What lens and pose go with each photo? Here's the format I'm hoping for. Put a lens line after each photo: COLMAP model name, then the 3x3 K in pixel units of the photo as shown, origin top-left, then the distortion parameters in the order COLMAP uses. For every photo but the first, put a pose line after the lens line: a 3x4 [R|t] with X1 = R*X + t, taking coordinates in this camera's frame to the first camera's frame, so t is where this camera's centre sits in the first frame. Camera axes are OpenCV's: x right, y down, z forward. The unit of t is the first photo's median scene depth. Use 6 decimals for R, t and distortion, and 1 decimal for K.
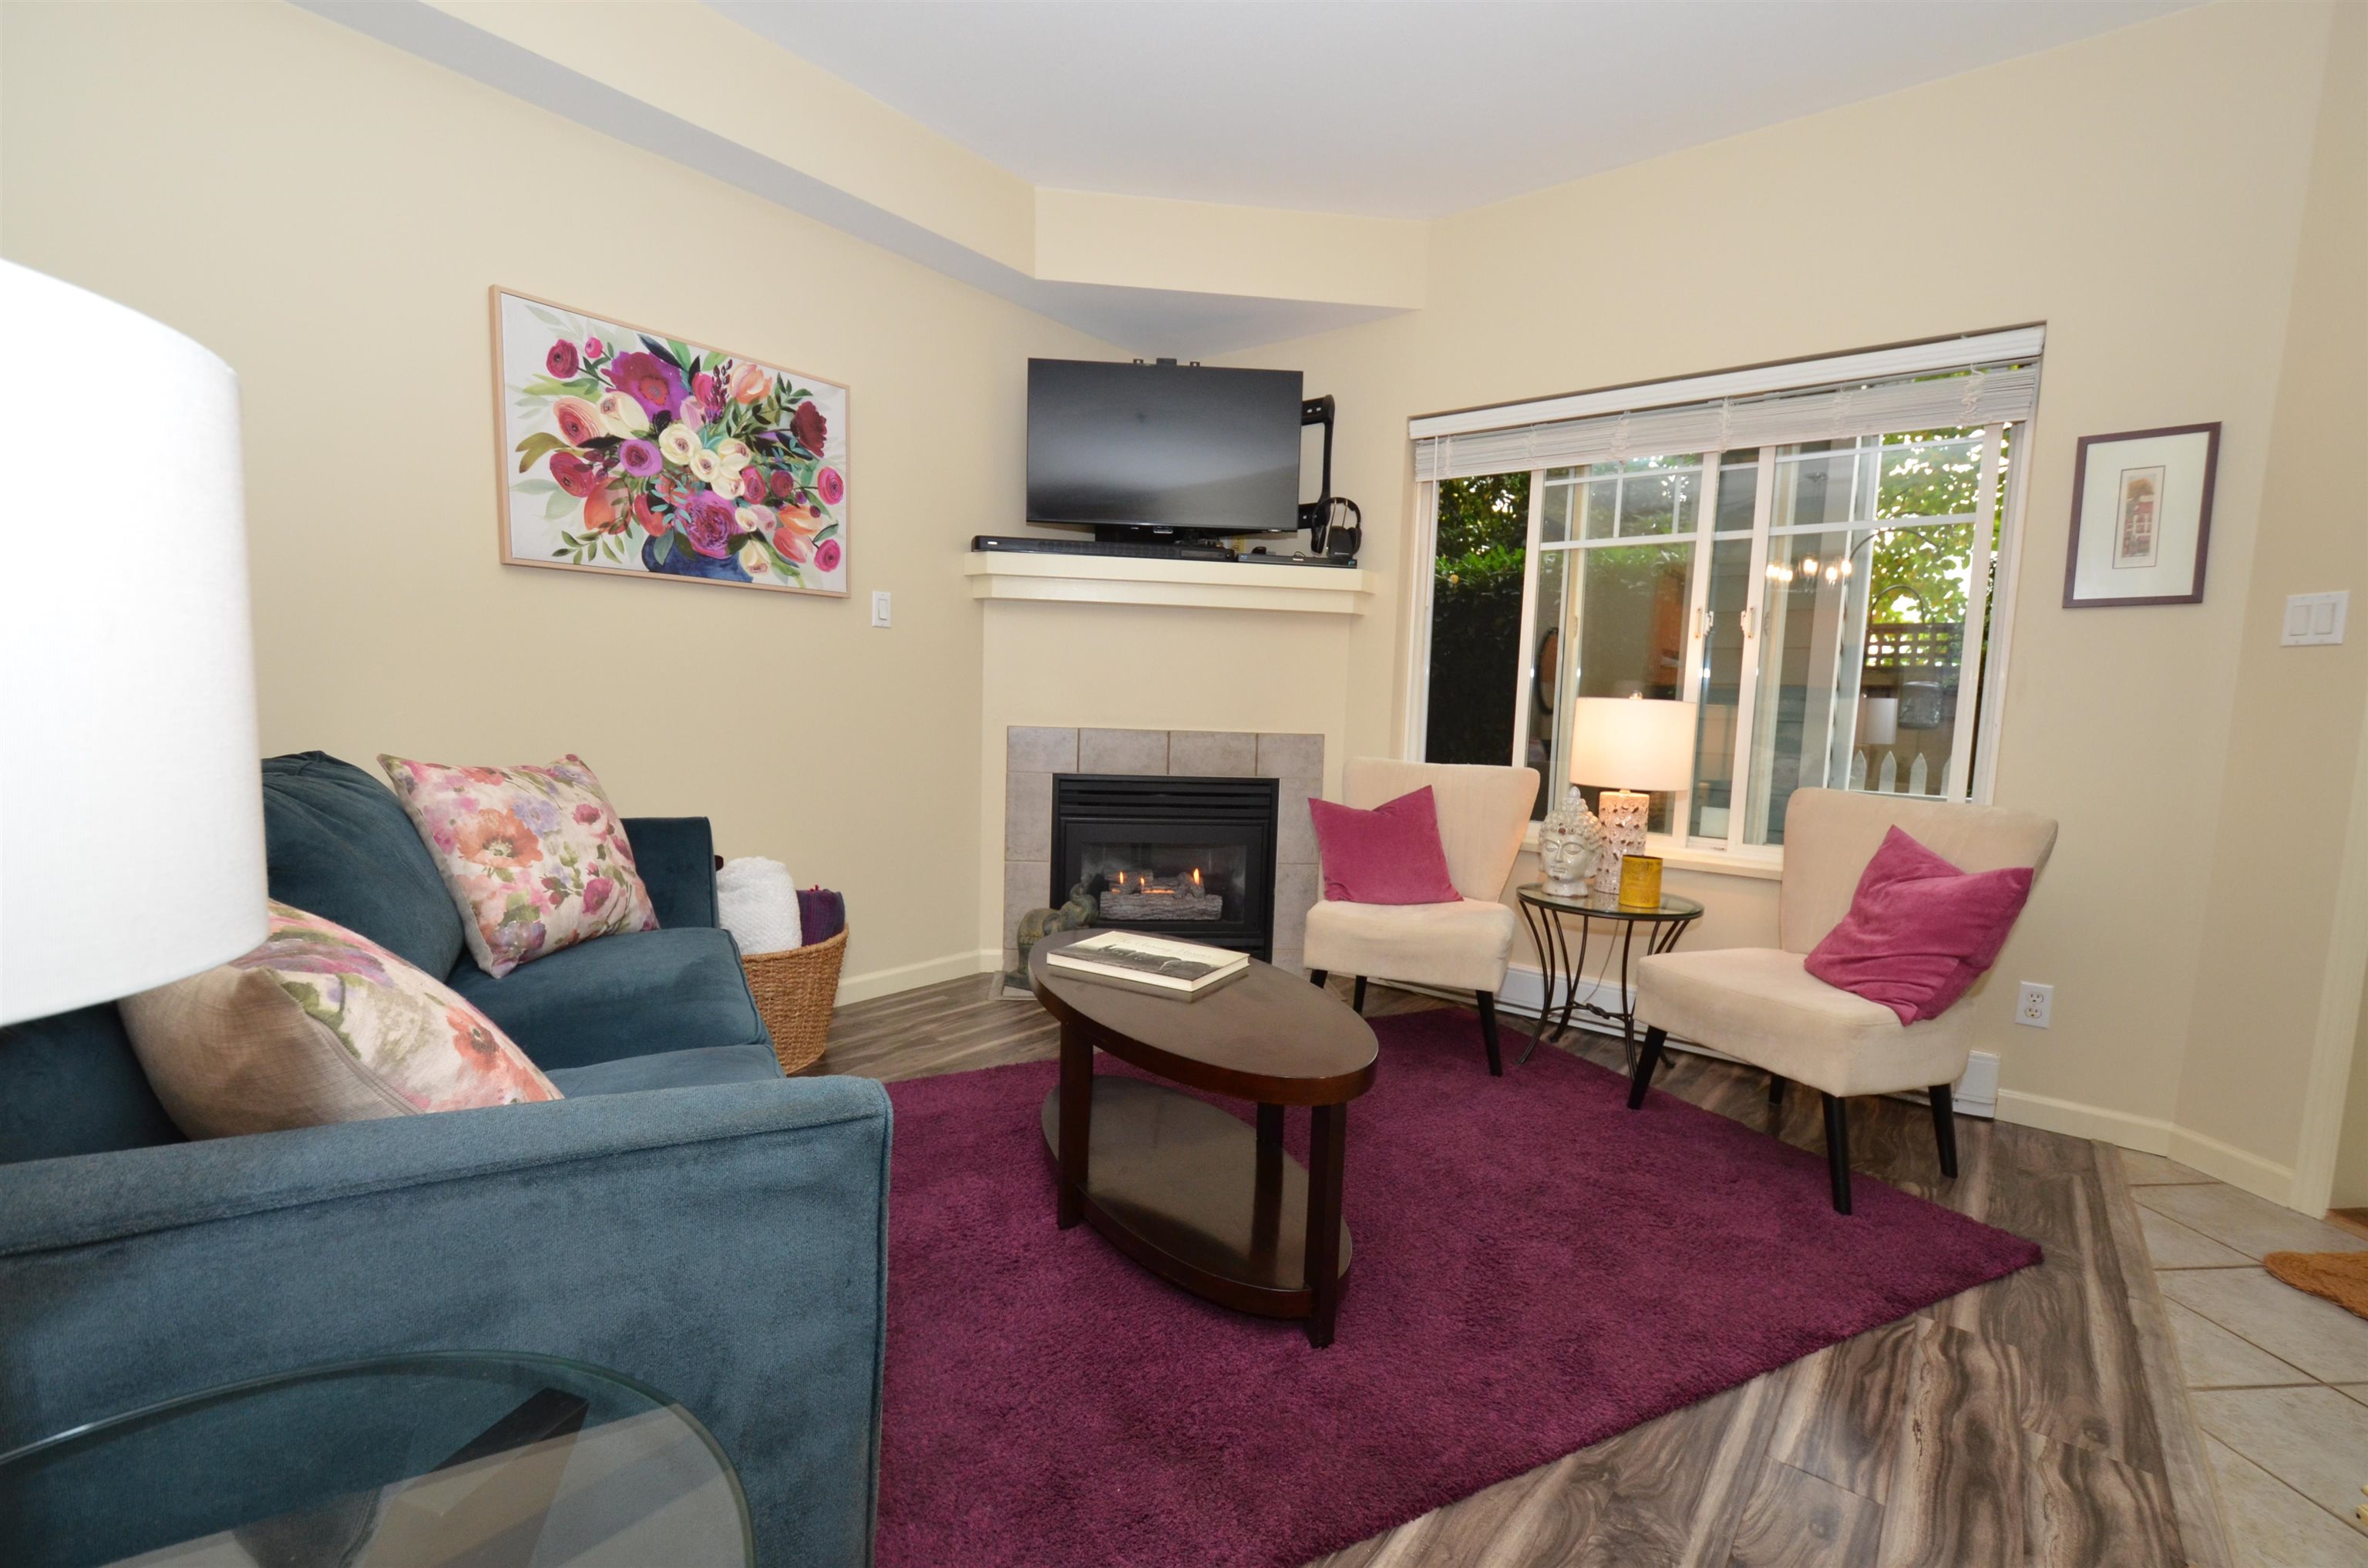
lens RADIAL K [[1027.6, 0, 1195.5], [0, 1027.6, 808.3], [0, 0, 1]] dist [0.003138, -0.003544]
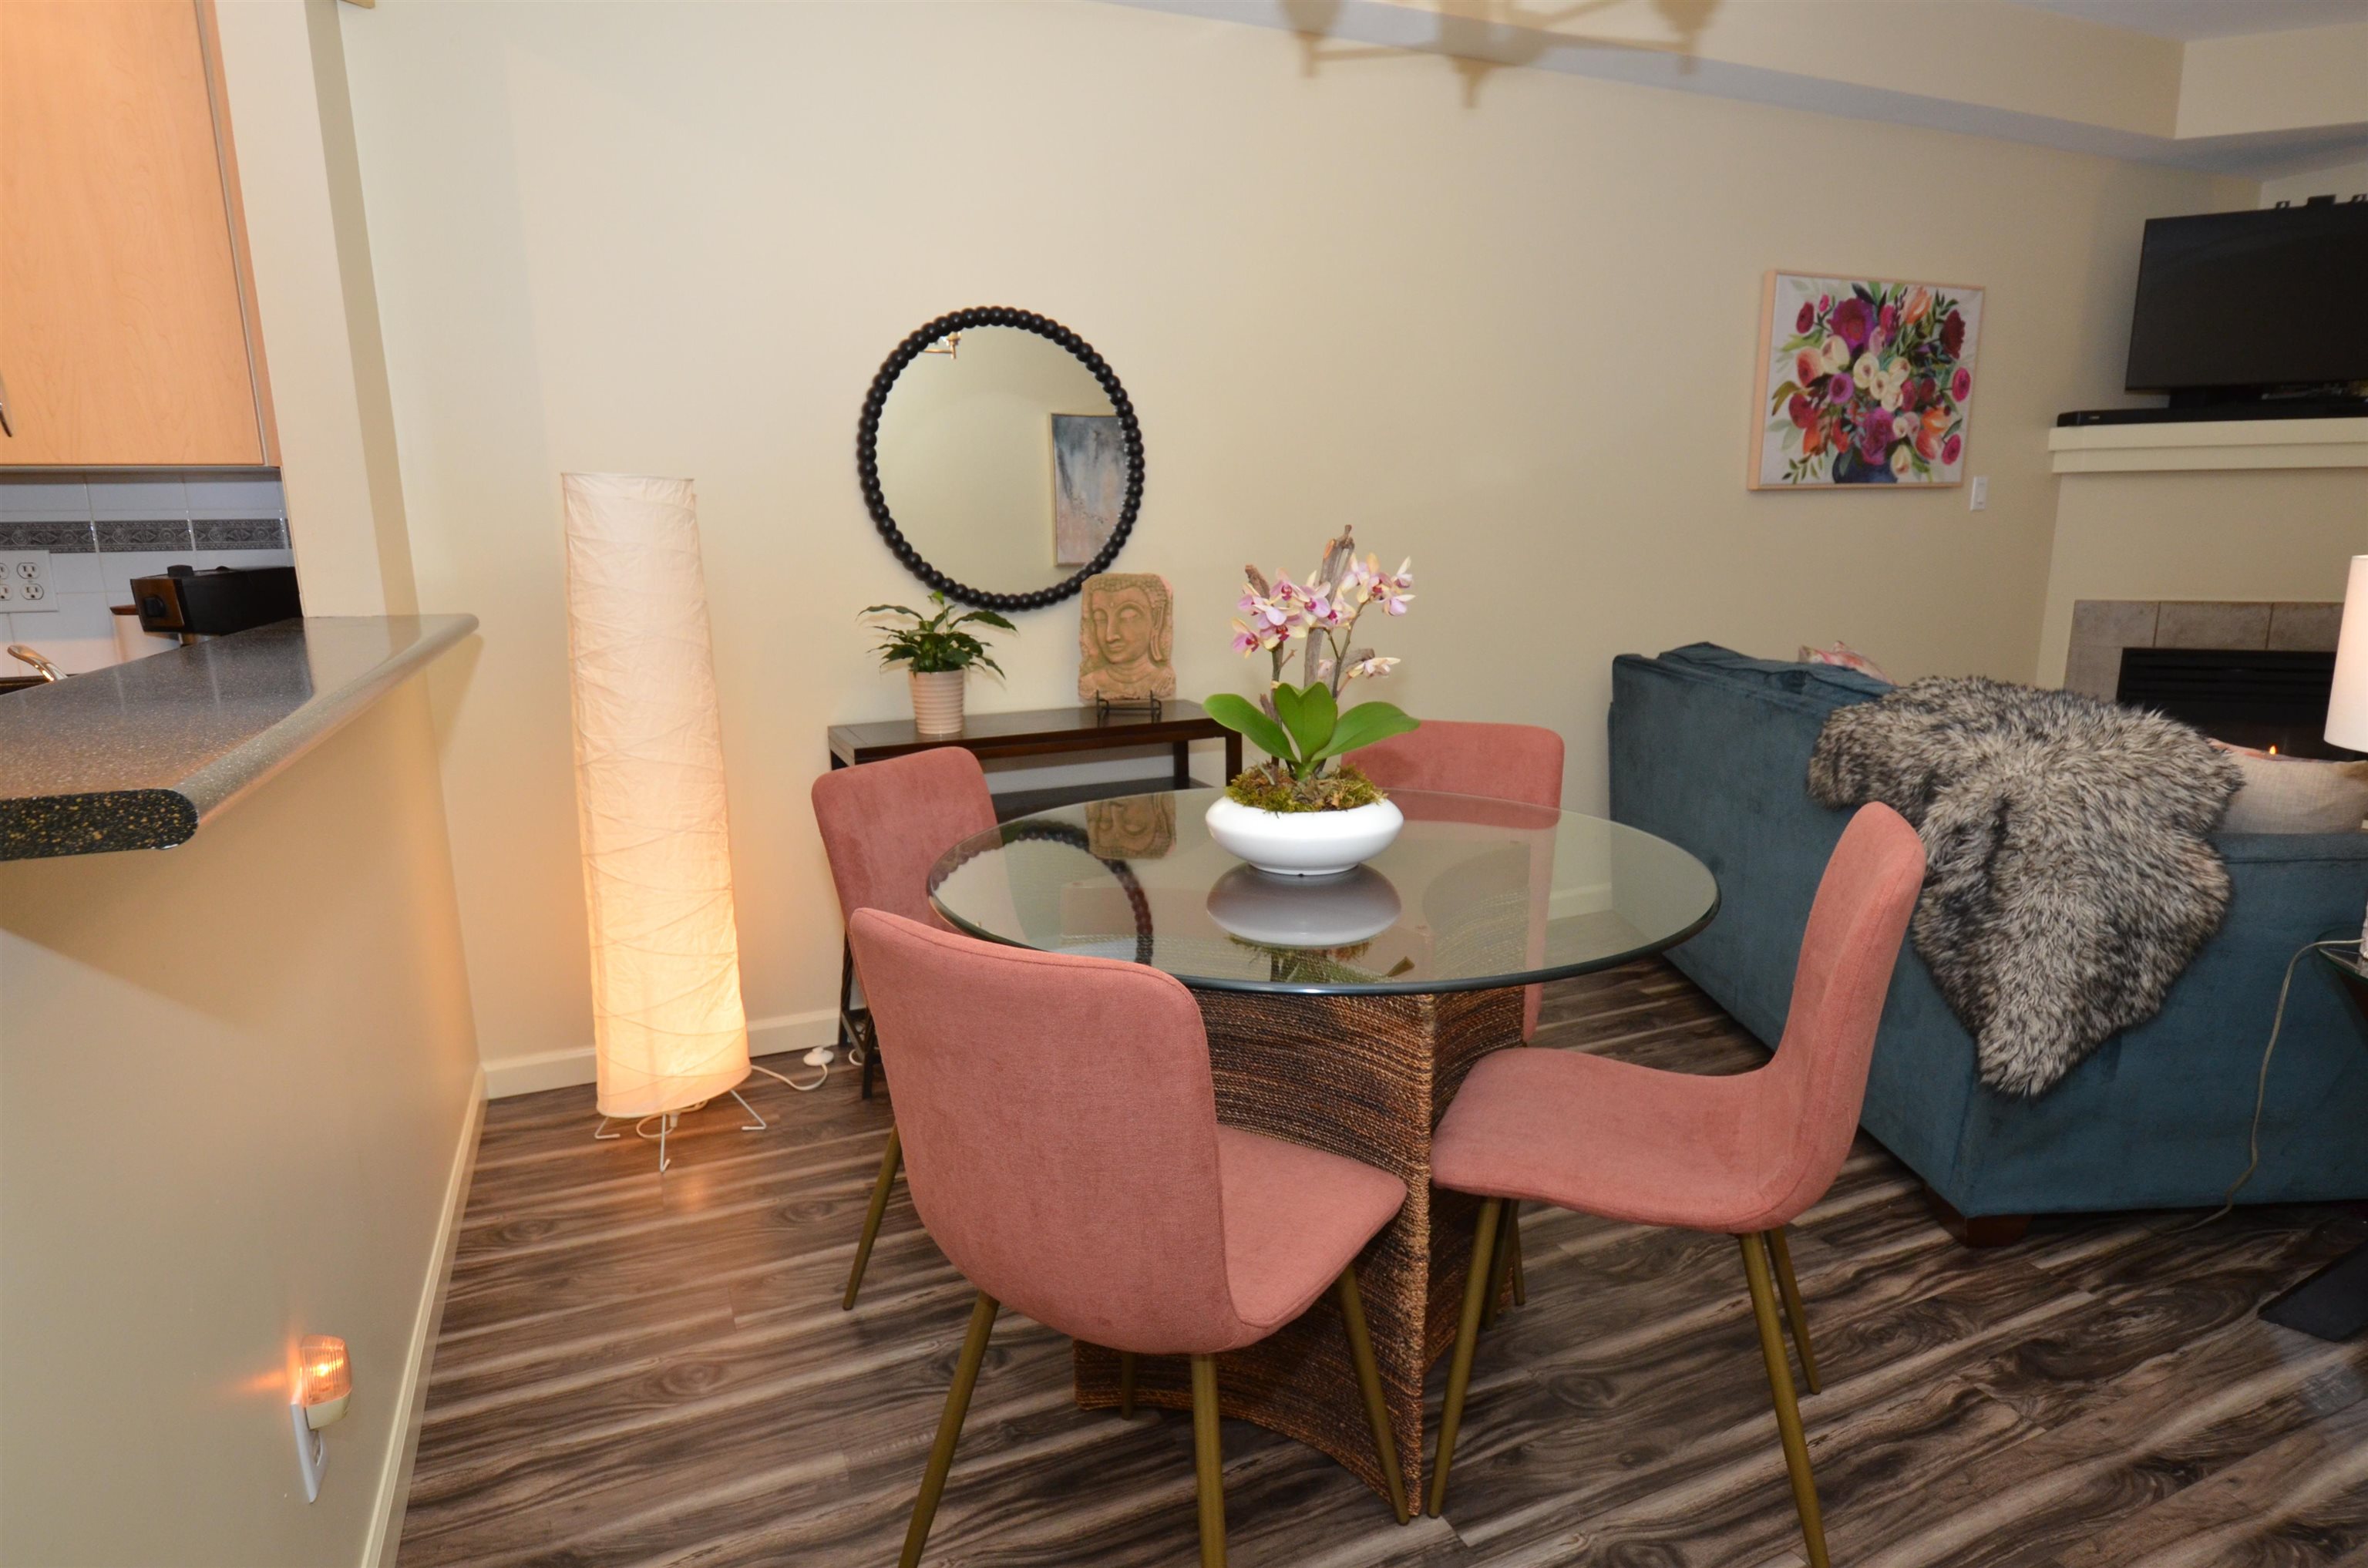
lens RADIAL K [[1294.8, 0, 1191.9], [0, 1294.8, 802.6], [0, 0, 1]] dist [0.000372, -0.005274]
pose [[0.884200, 0.055636, -0.463783, -0.450192], [-0.008670, 0.994665, 0.102792, -0.007856], [0.467027, -0.086868, 0.879966, -0.676459]]
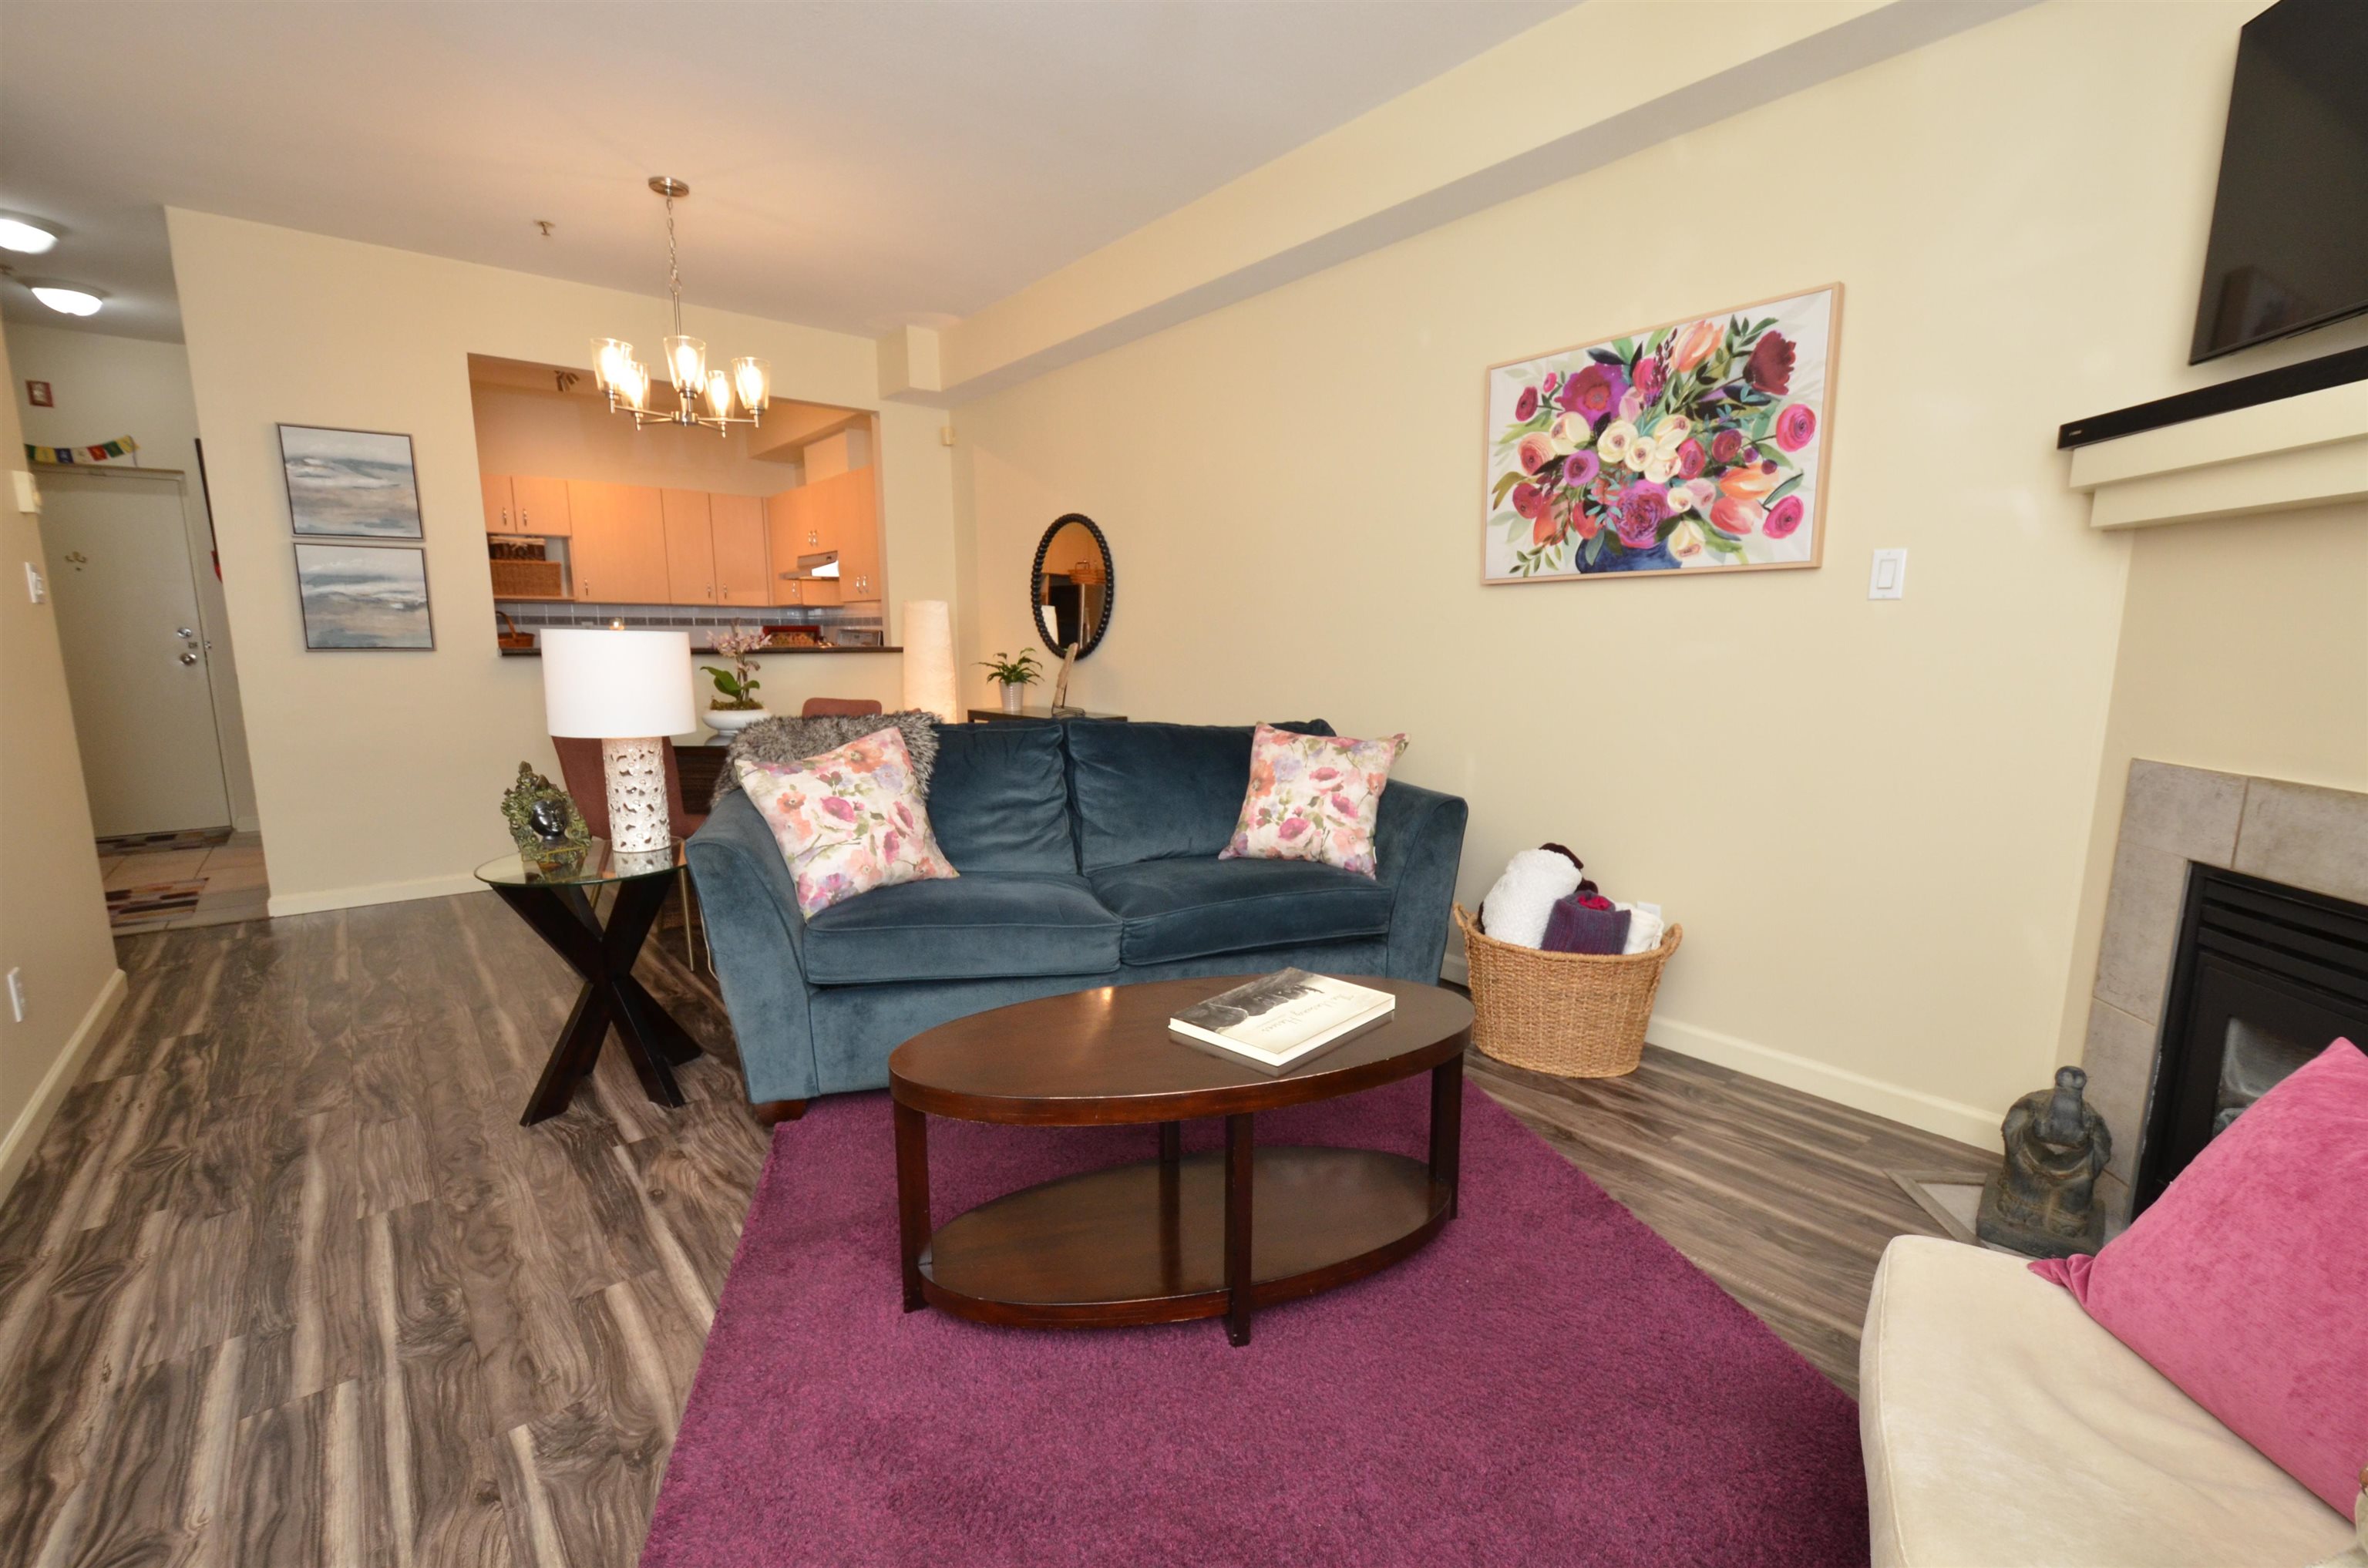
lens RADIAL K [[1027.6, 0, 1195.7], [0, 1027.6, 807.0], [0, 0, 1]] dist [0.003138, -0.003544]
pose [[-0.213745, 0.132486, -0.967864, 0.587582], [-0.110328, 0.981148, 0.158669, -0.111778], [0.970639, 0.140697, -0.195099, 0.812143]]
